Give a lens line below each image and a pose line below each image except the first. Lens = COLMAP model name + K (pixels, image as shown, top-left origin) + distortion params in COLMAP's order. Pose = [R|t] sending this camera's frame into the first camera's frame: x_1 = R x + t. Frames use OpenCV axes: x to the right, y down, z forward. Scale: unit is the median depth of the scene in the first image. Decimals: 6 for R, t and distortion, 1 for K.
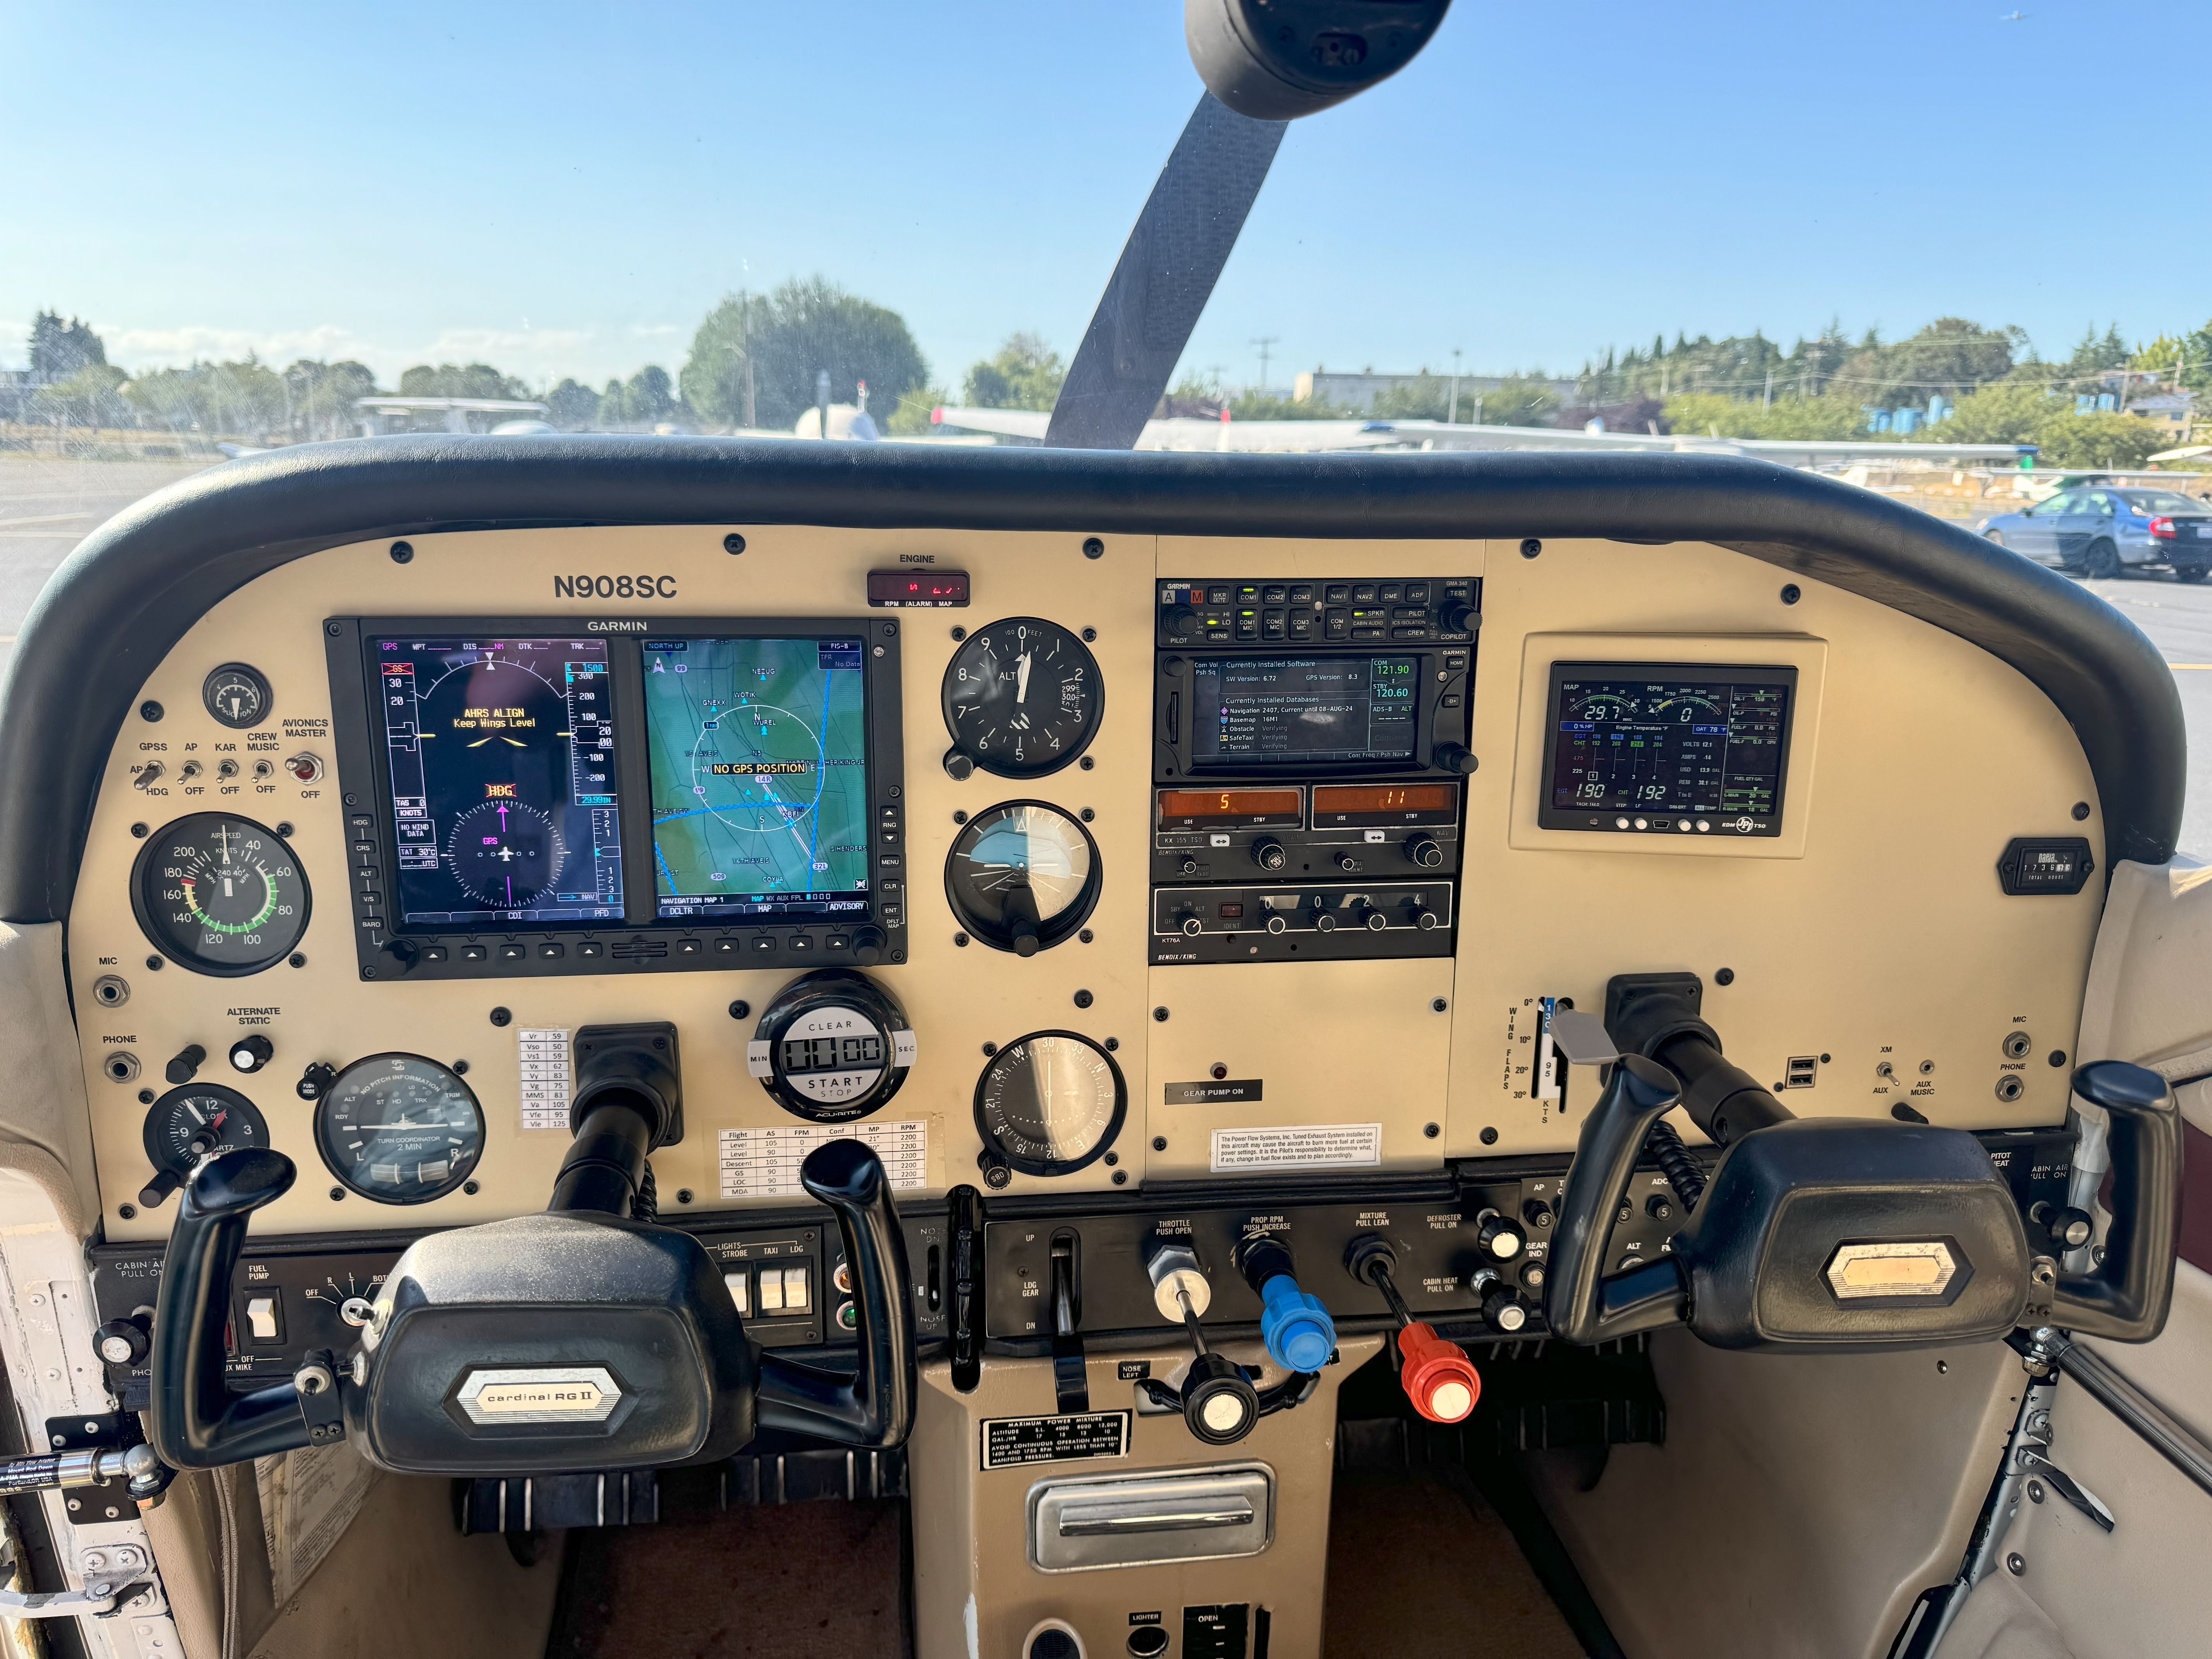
lens RADIAL K [[1539.6, 0, 1092.8], [0, 1539.6, 819.4], [0, 0, 1]] dist [0.097763, -0.131406]
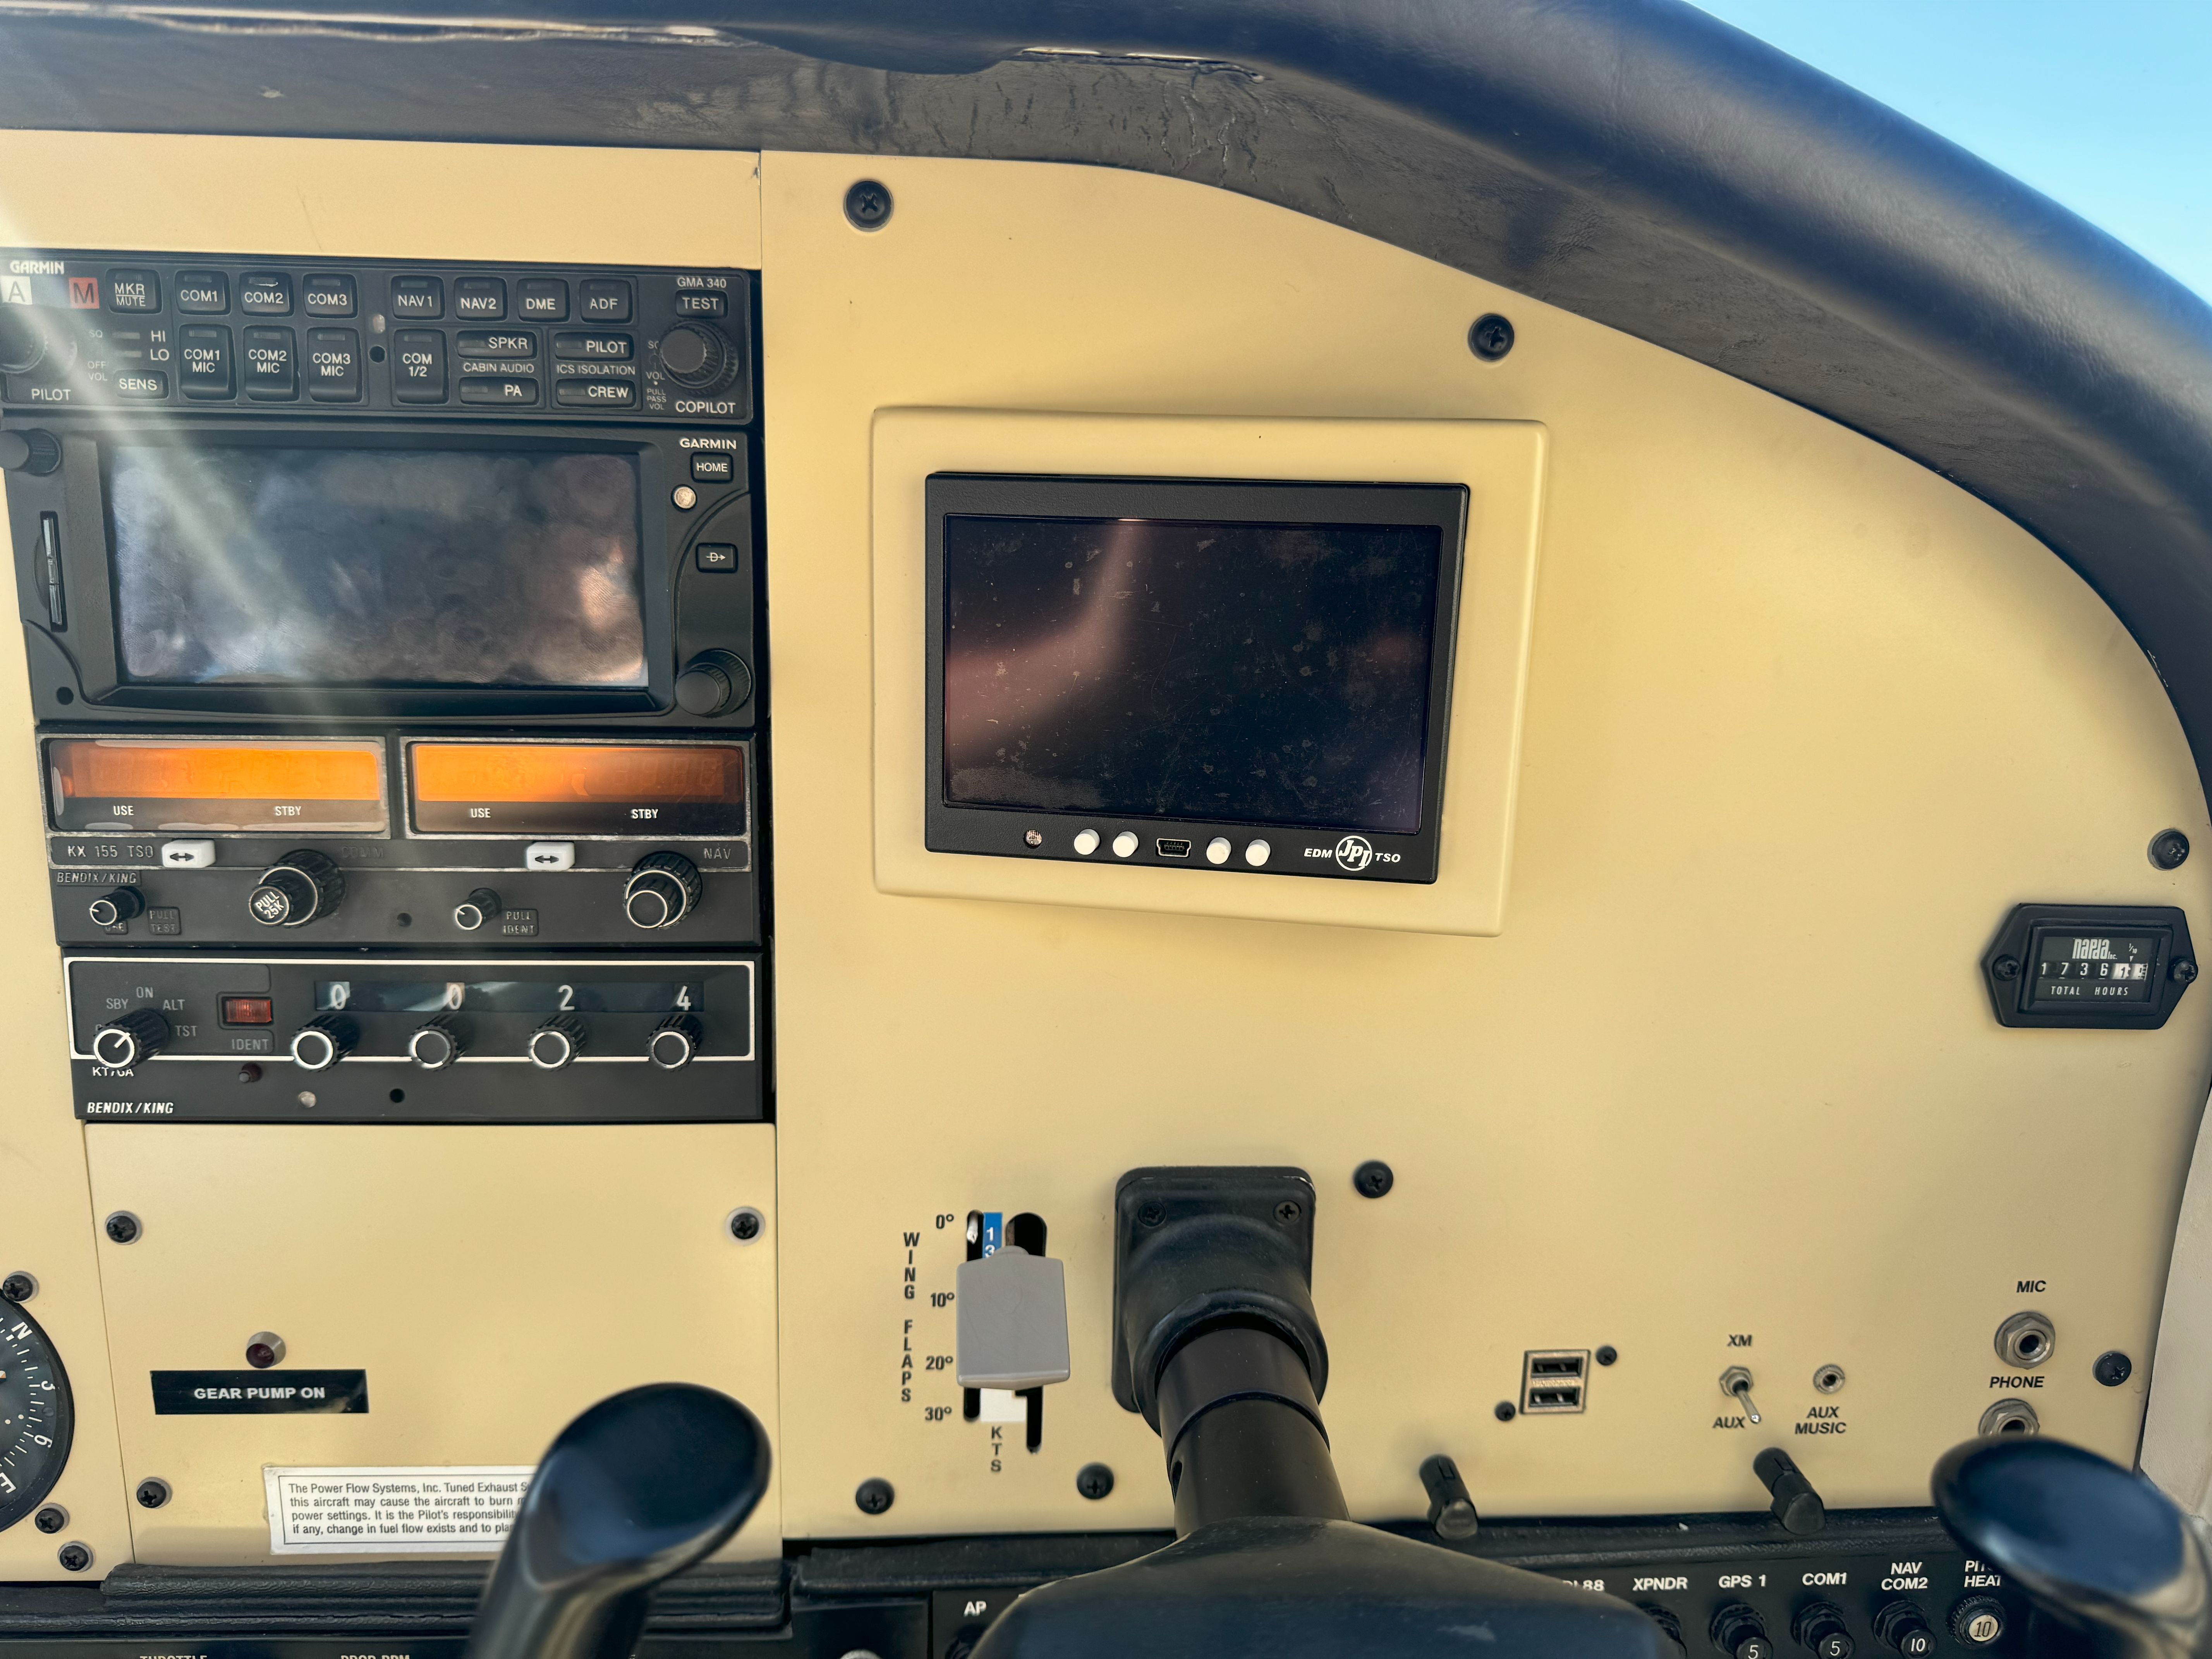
lens RADIAL K [[1545.0, 0, 1106.0], [0, 1545.0, 829.5], [0, 0, 1]] dist [0.006102, -0.025960]
pose [[0.996920, 0.028149, -0.073204, 0.381443], [-0.029385, 0.999442, -0.015858, 0.005648], [0.072717, 0.017960, 0.997191, 0.570714]]
